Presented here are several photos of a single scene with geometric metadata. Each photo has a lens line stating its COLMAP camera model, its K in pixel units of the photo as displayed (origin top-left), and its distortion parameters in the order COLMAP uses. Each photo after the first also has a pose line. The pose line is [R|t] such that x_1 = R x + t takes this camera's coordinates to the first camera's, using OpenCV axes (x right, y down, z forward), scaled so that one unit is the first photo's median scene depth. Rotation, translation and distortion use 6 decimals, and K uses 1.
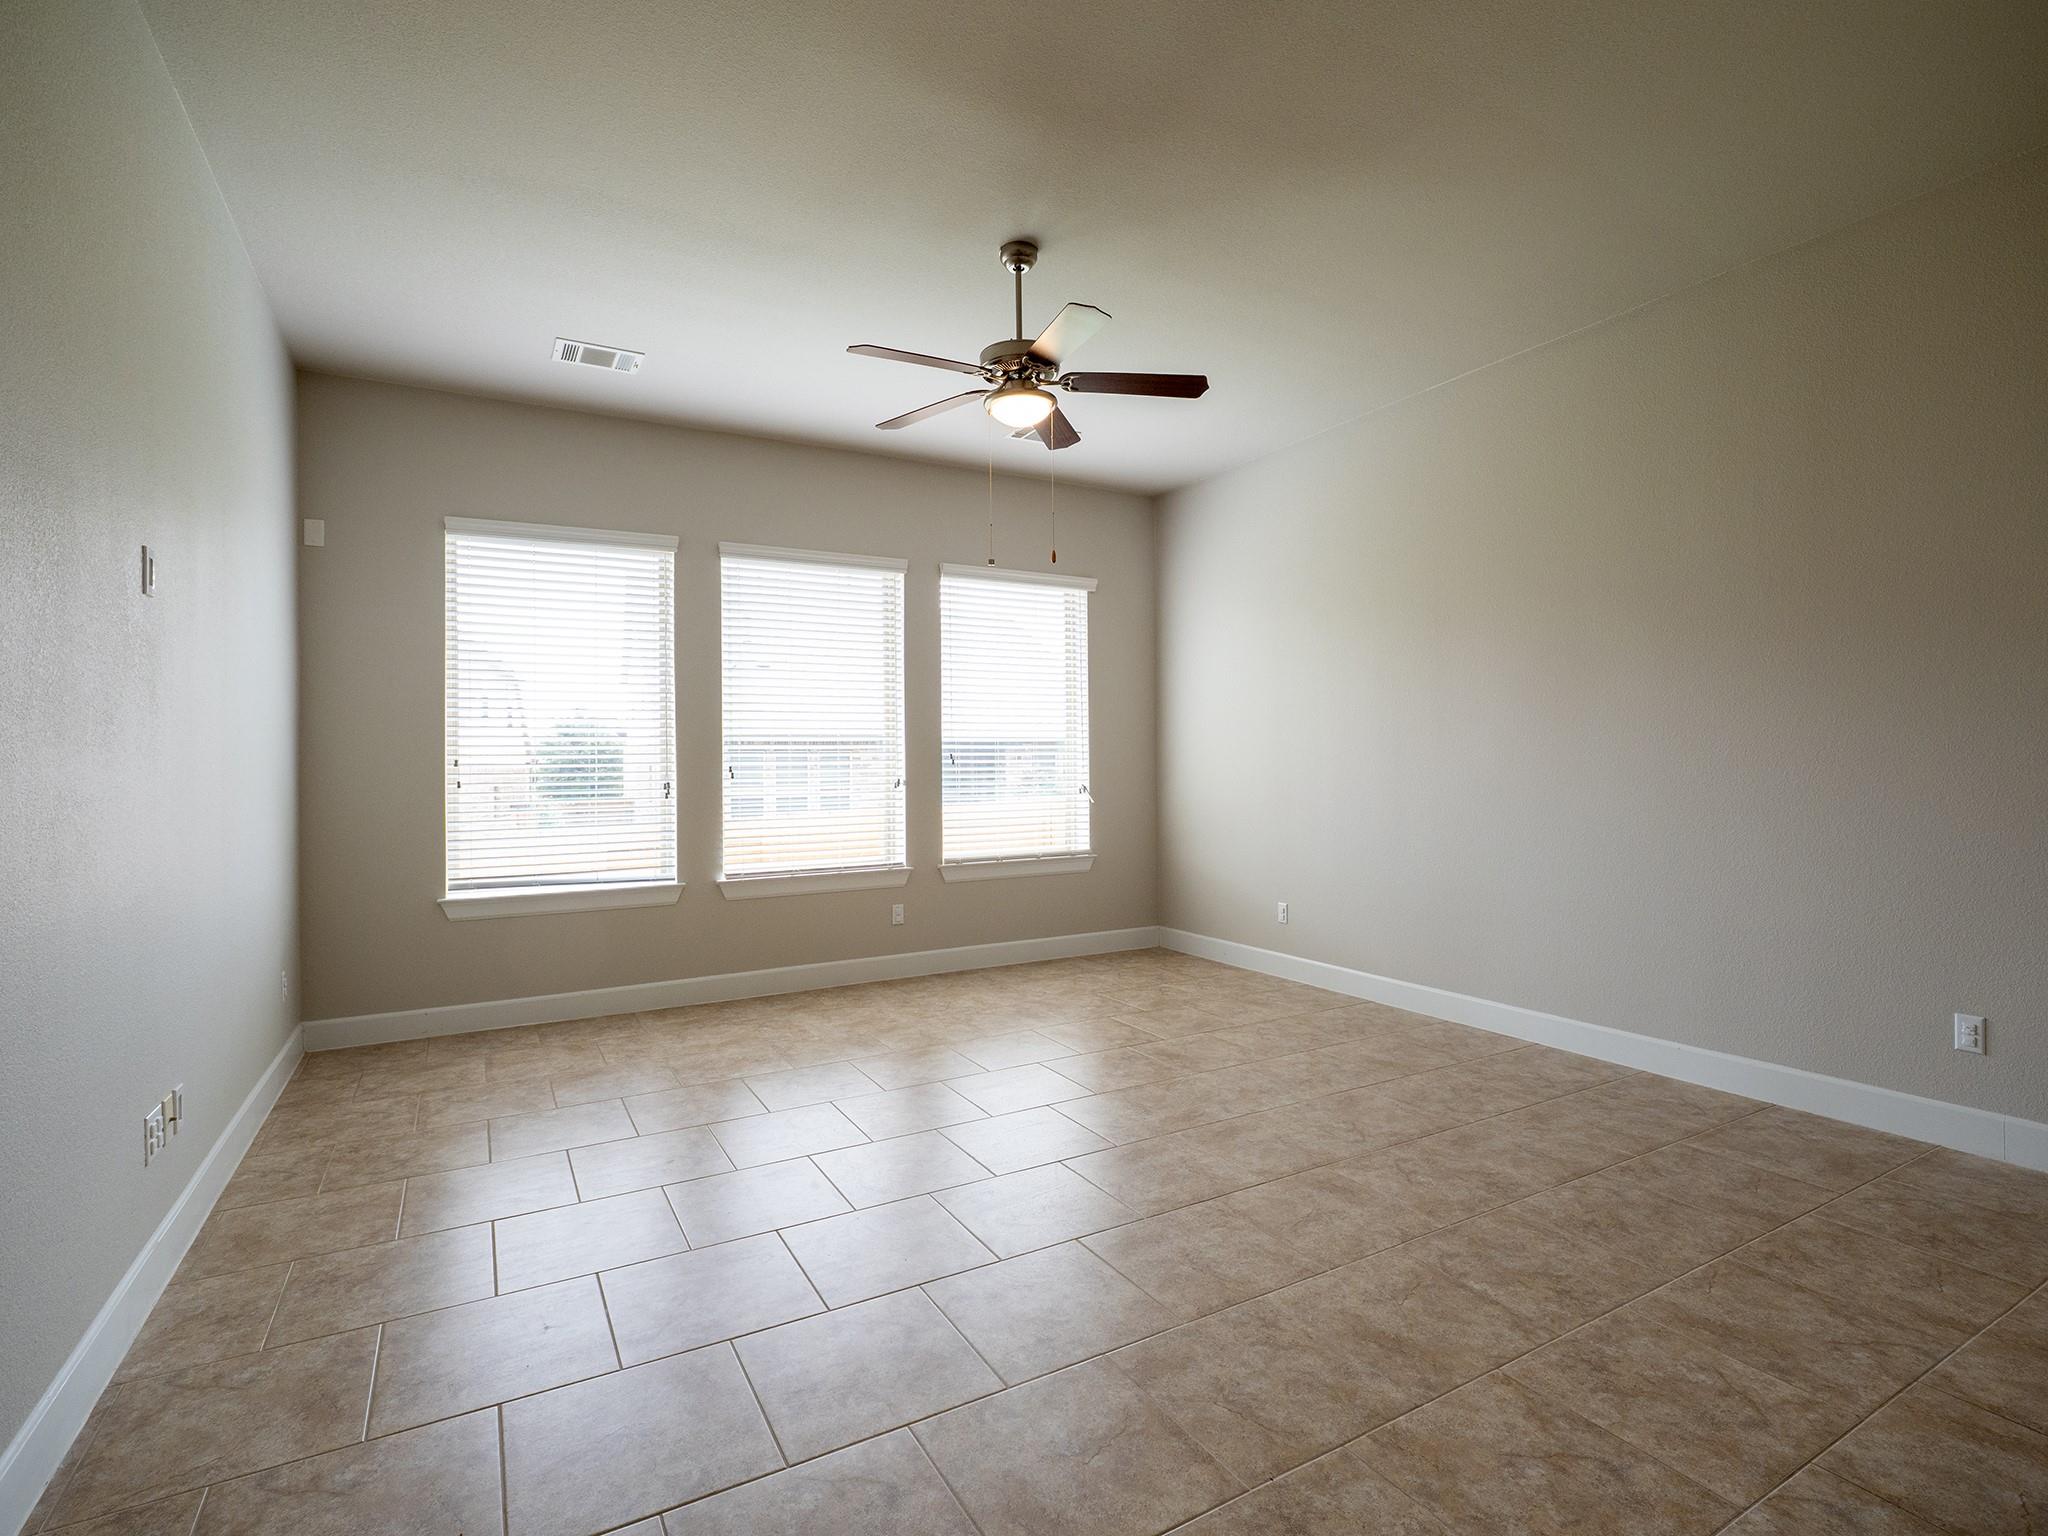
lens RADIAL K [[980.5, 0, 1014.5], [0, 980.5, 765.3], [0, 0, 1]] dist [-0.006054, -0.002476]
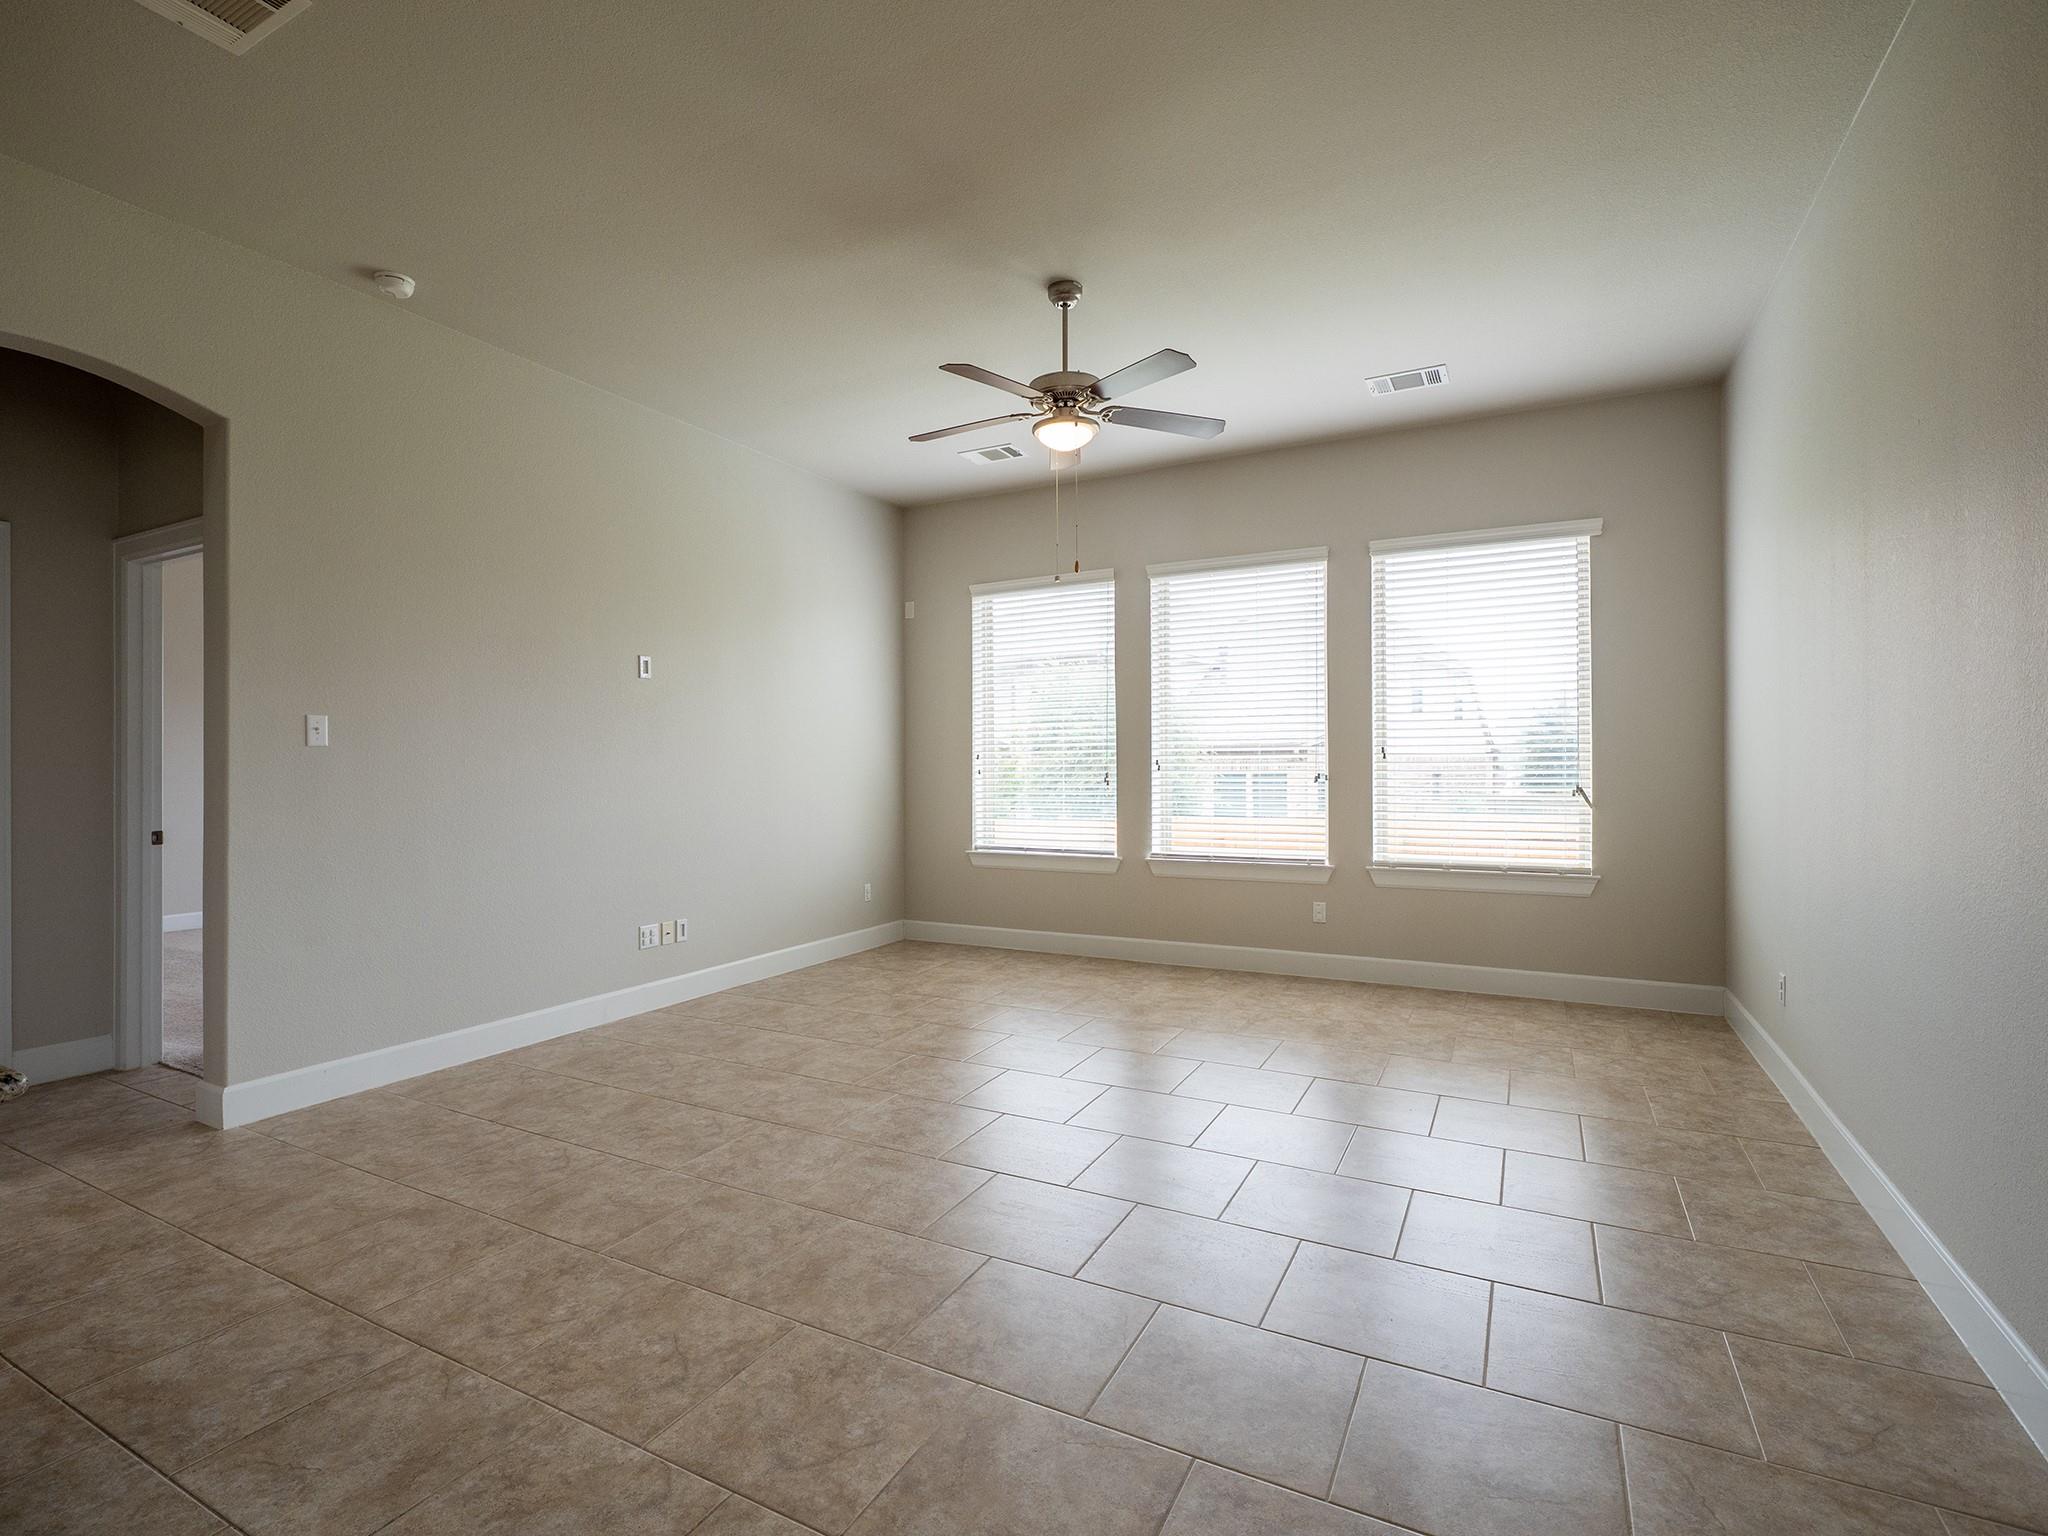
lens RADIAL K [[980.5, 0, 1008.5], [0, 980.5, 769.6], [0, 0, 1]] dist [-0.006054, -0.002476]
pose [[0.536094, 0.013505, -0.844050, 0.587670], [-0.000043, 0.999872, 0.015971, -0.006168], [0.844158, -0.008526, 0.536026, 0.236595]]
